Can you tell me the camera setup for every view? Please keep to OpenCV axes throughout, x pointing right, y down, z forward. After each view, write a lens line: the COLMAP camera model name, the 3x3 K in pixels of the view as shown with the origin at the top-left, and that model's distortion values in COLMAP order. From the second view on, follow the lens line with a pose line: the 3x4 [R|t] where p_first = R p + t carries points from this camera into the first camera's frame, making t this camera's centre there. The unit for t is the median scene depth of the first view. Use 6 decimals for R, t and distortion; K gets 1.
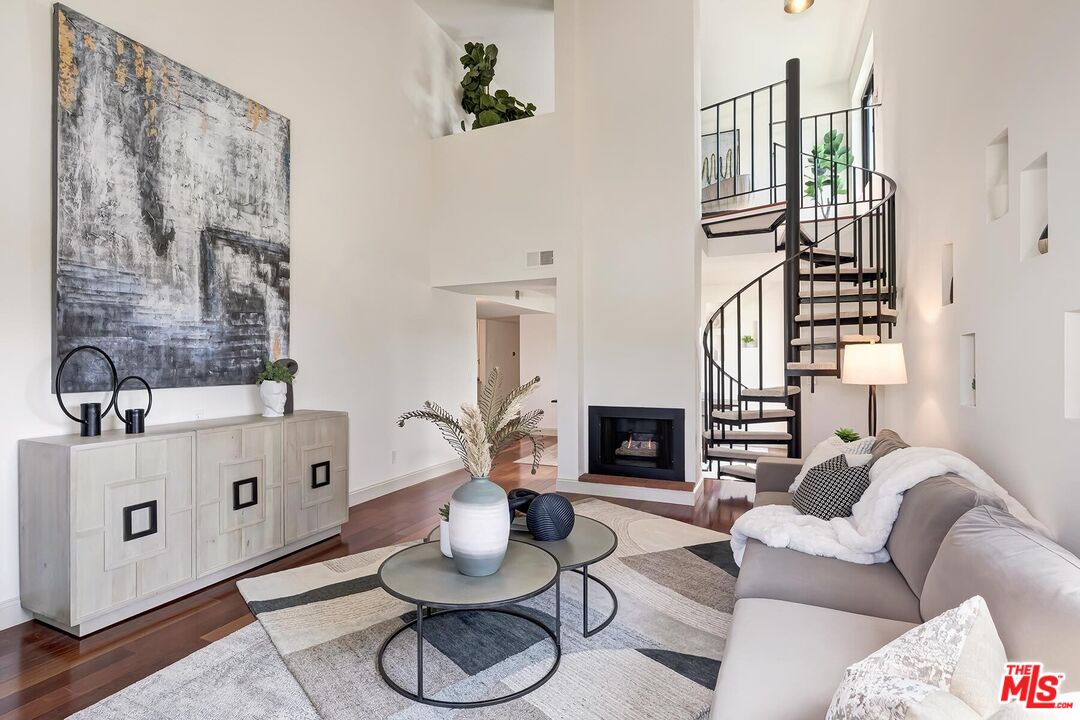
lens RADIAL K [[529.9, 0, 508.4], [0, 529.9, 361.3], [0, 0, 1]] dist [-0.001177, -0.000087]
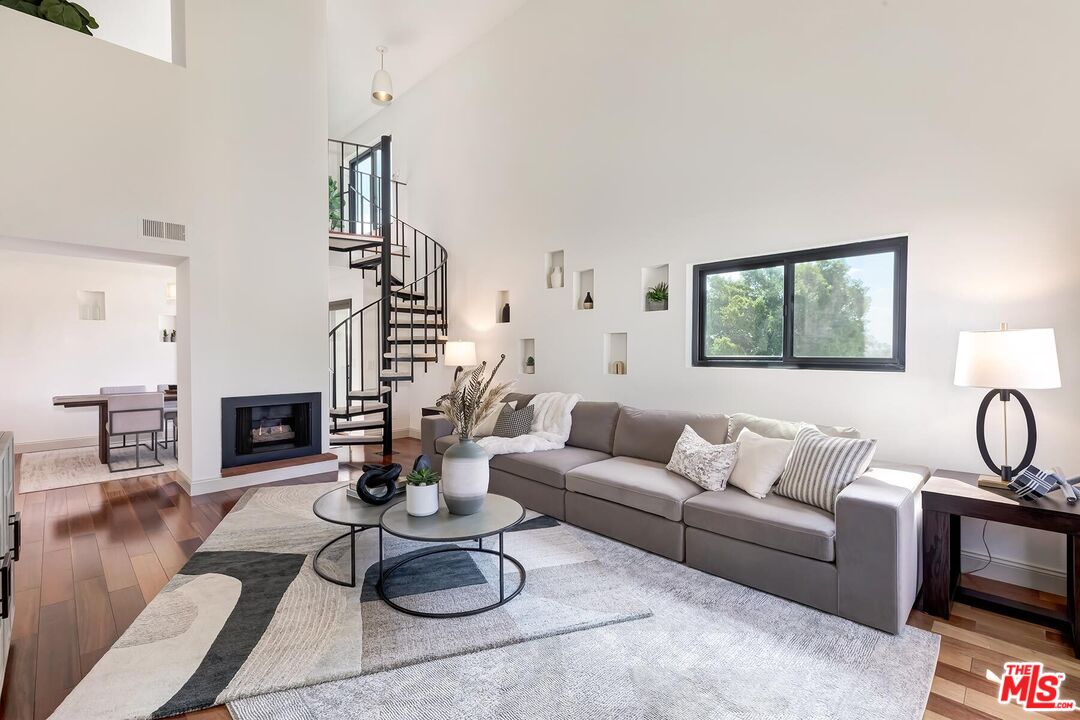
lens RADIAL K [[483.8, 0, 540.0], [0, 483.8, 360.0], [0, 0, 1]] dist [0.003548, 0.000574]
pose [[0.320717, -0.001689, 0.947174, -0.773917], [-0.007040, 0.999967, 0.004167, 0.022225], [-0.947149, -0.008005, 0.320695, 0.328415]]
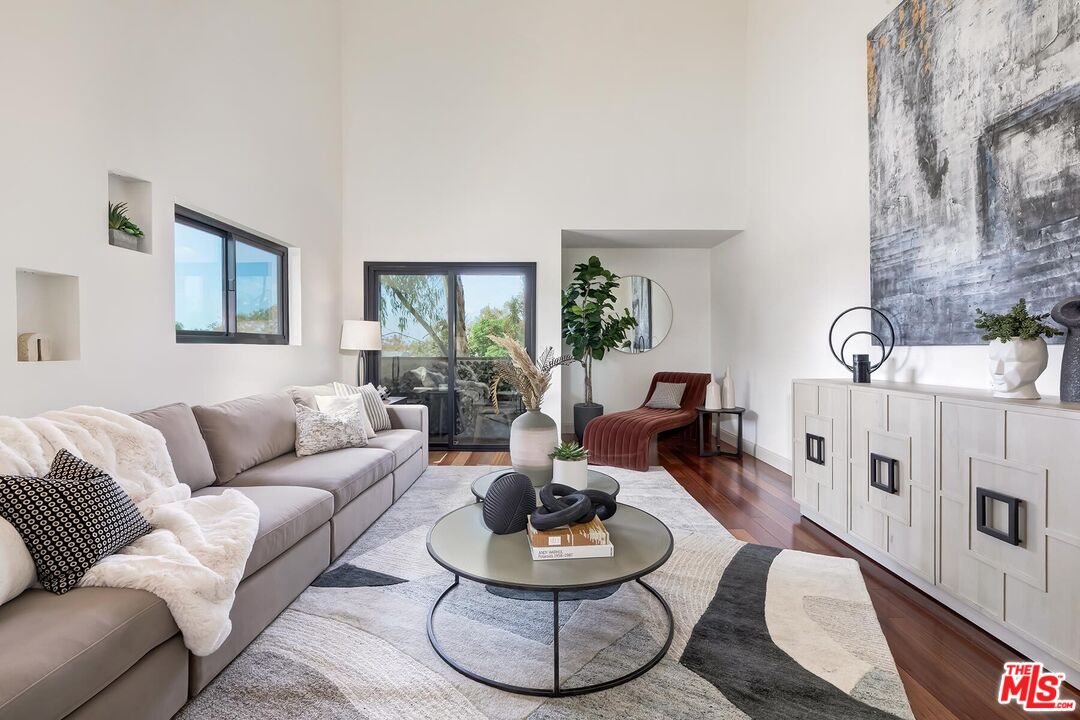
lens RADIAL K [[483.3, 0, 540.5], [0, 483.3, 355.8], [0, 0, 1]] dist [0.000255, 0.000129]
pose [[-0.898194, 0.011336, -0.439453, 0.304903], [0.004057, 0.999839, 0.017501, 0.051967], [0.439581, 0.013936, -0.898095, 1.430539]]
